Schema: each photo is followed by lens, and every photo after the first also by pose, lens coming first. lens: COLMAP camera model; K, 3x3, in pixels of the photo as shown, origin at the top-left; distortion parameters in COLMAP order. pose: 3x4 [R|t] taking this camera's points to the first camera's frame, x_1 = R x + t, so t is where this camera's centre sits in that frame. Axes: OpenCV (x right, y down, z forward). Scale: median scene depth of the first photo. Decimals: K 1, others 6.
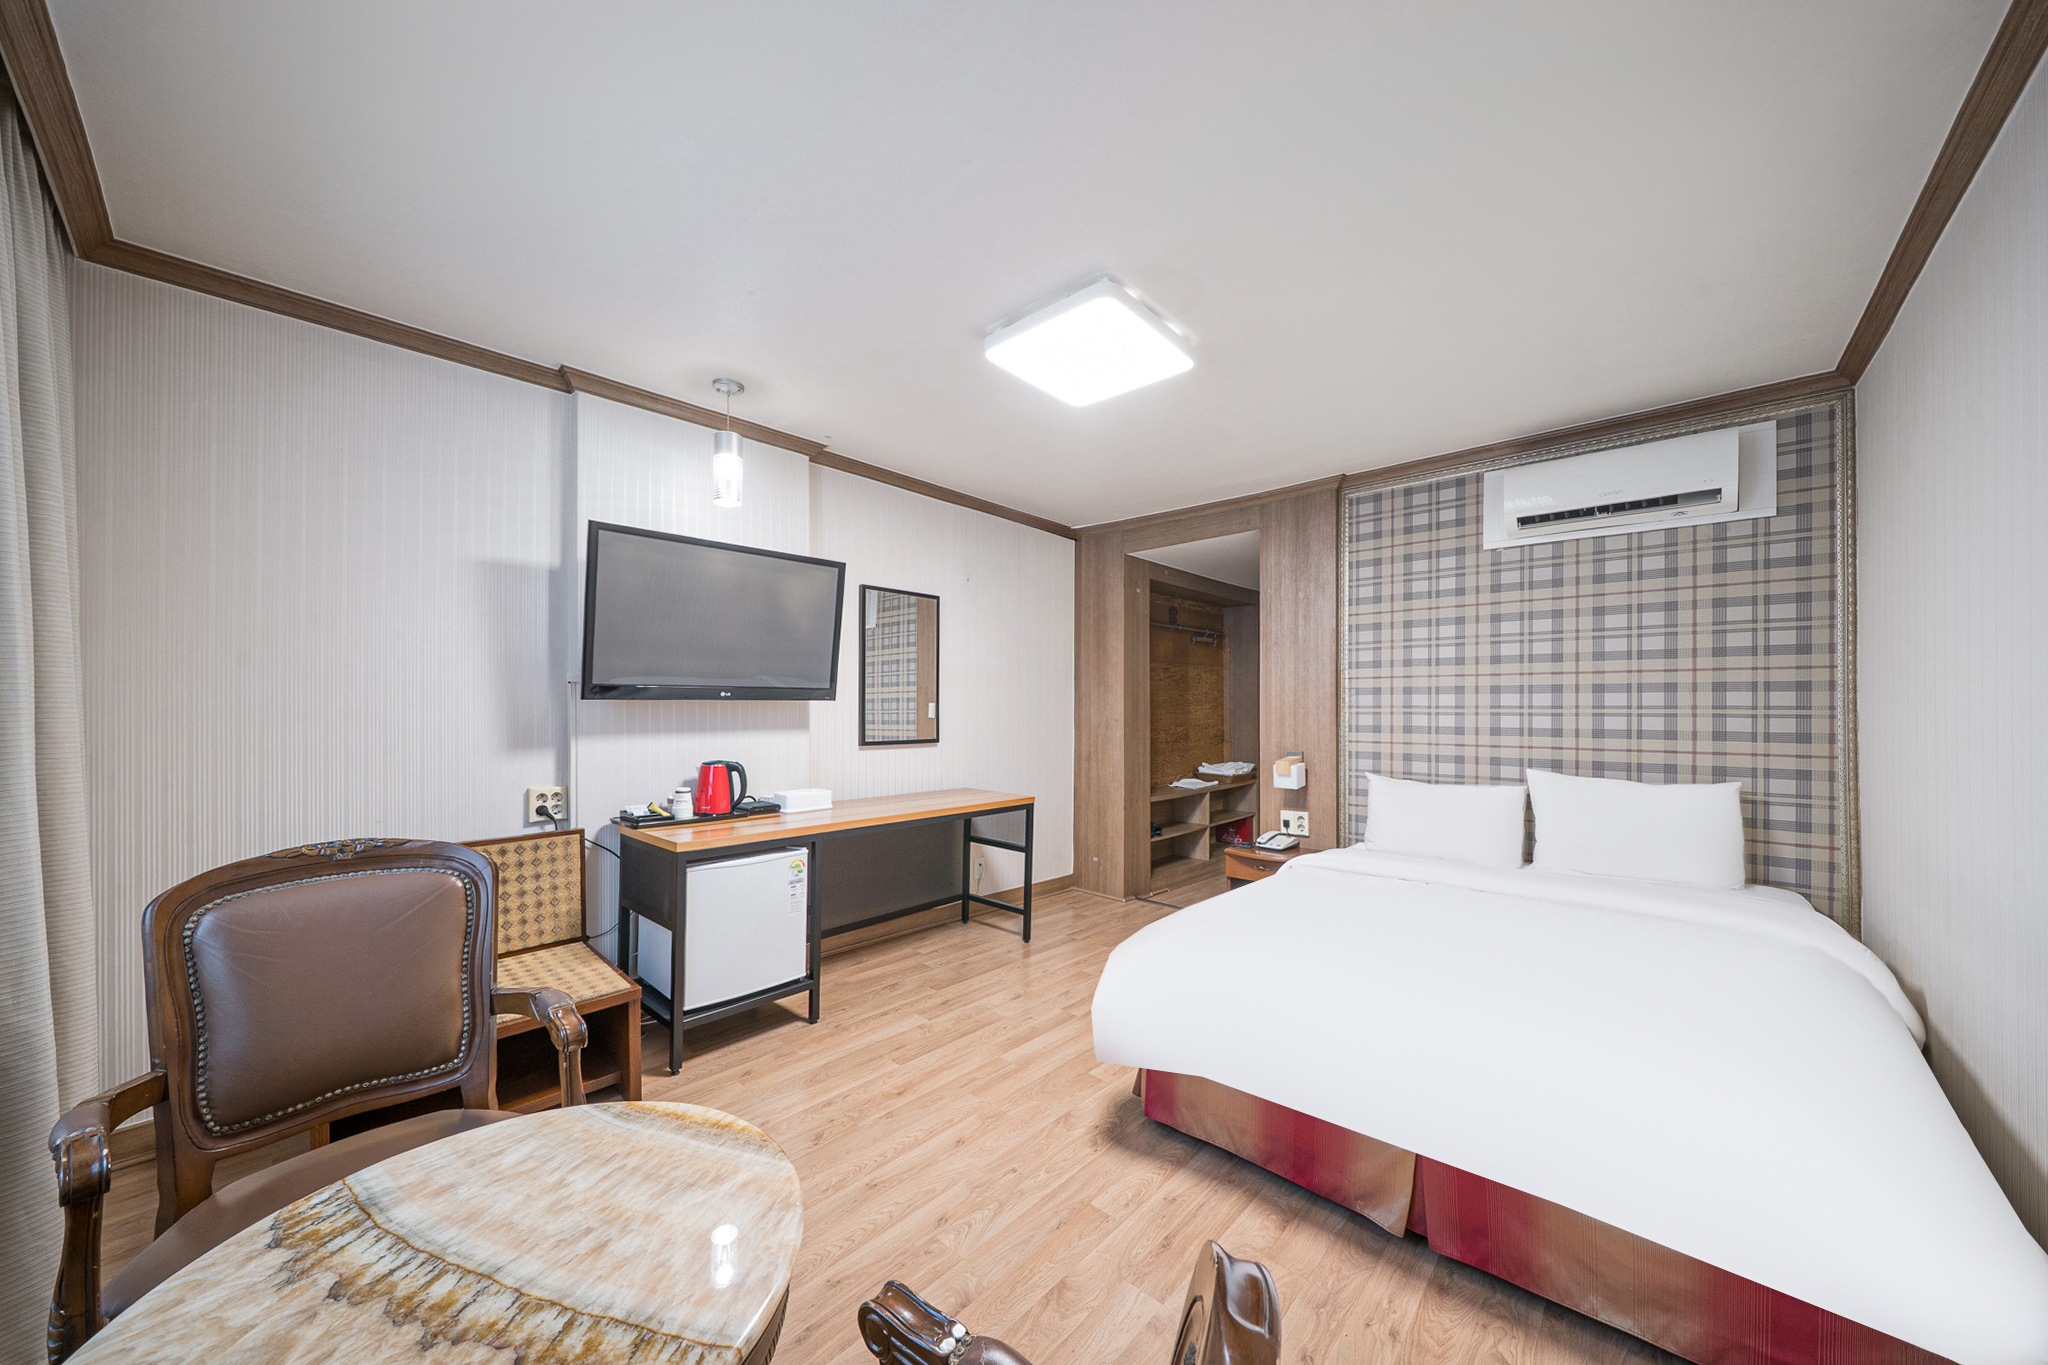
lens RADIAL K [[706.5, 0, 1023.3], [0, 706.5, 707.0], [0, 0, 1]] dist [-0.011863, -0.000076]
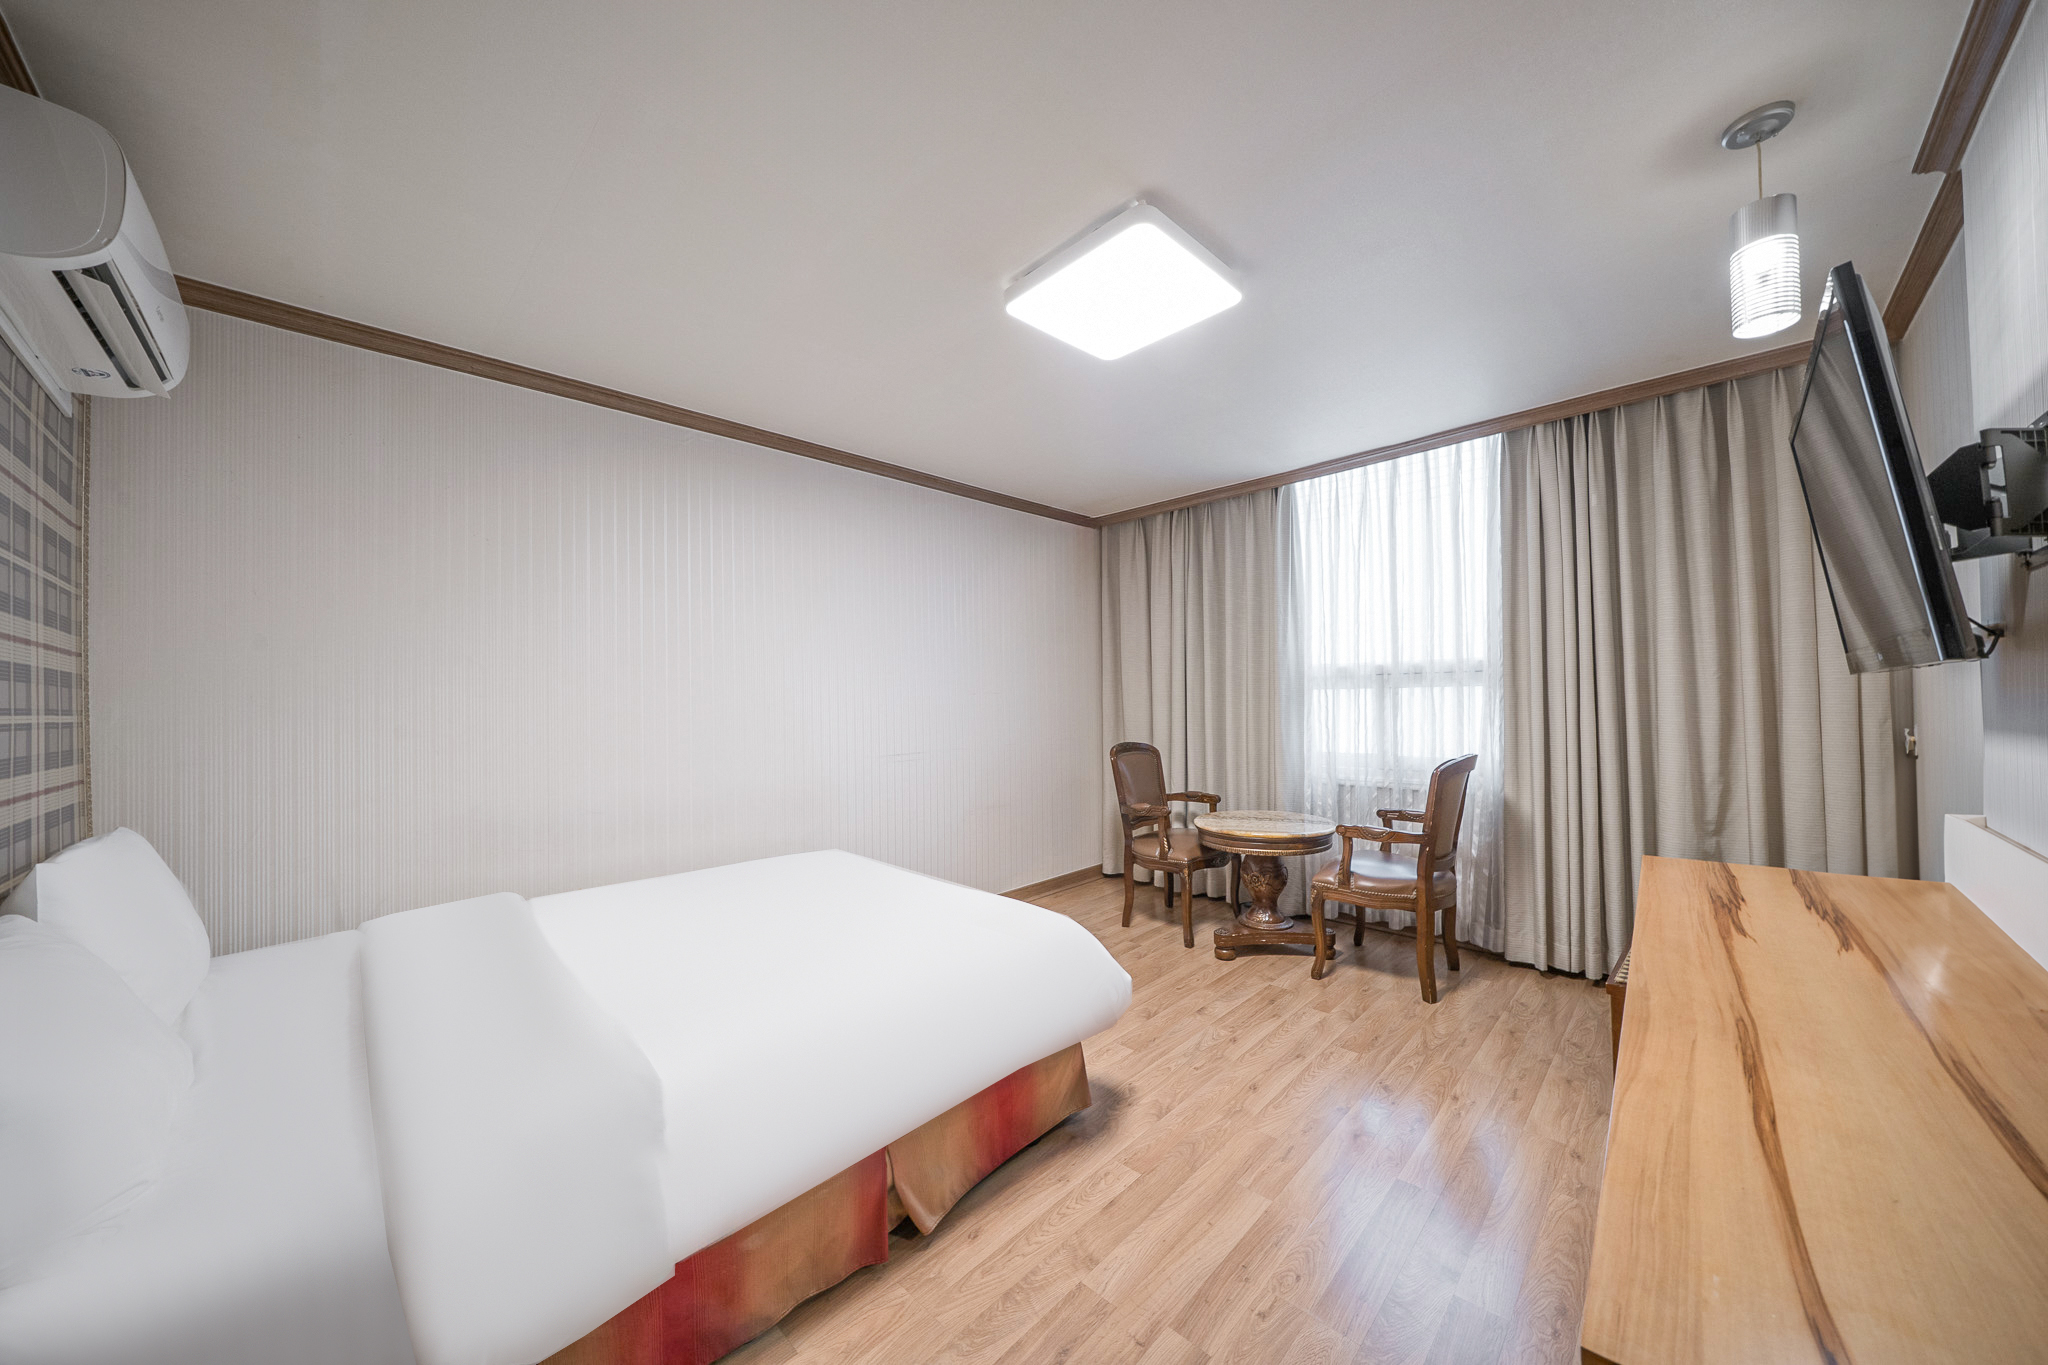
lens RADIAL K [[706.5, 0, 1023.3], [0, 706.5, 707.0], [0, 0, 1]] dist [-0.011863, -0.000076]
pose [[-0.998909, 0.012470, 0.044998, 0.214465], [0.011904, 0.999847, -0.012832, 0.029865], [-0.045151, -0.012283, -0.998905, 2.127428]]
